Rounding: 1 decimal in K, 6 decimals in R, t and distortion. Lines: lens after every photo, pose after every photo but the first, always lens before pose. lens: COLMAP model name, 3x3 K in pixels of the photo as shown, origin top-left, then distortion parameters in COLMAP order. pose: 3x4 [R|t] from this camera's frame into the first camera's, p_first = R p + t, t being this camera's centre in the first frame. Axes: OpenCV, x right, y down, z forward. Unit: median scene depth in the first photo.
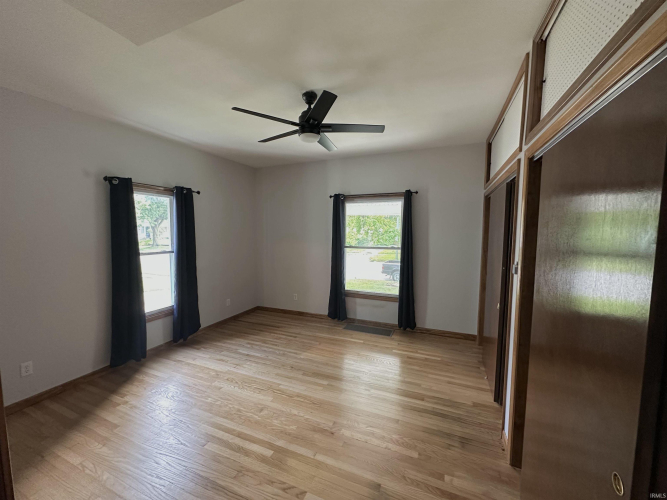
lens RADIAL K [[266.7, 0, 333.4], [0, 266.7, 251.7], [0, 0, 1]] dist [-0.003304, 0.001217]
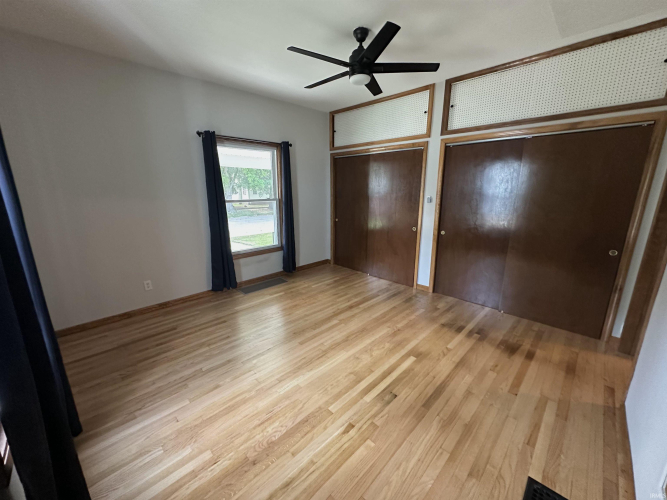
lens RADIAL K [[266.7, 0, 334.4], [0, 266.7, 249.8], [0, 0, 1]] dist [-0.003304, 0.001217]
pose [[0.367885, -0.212963, 0.905156, -0.660423], [0.079370, 0.977060, 0.197622, -0.007752], [-0.926478, -0.000860, 0.376349, 0.410589]]
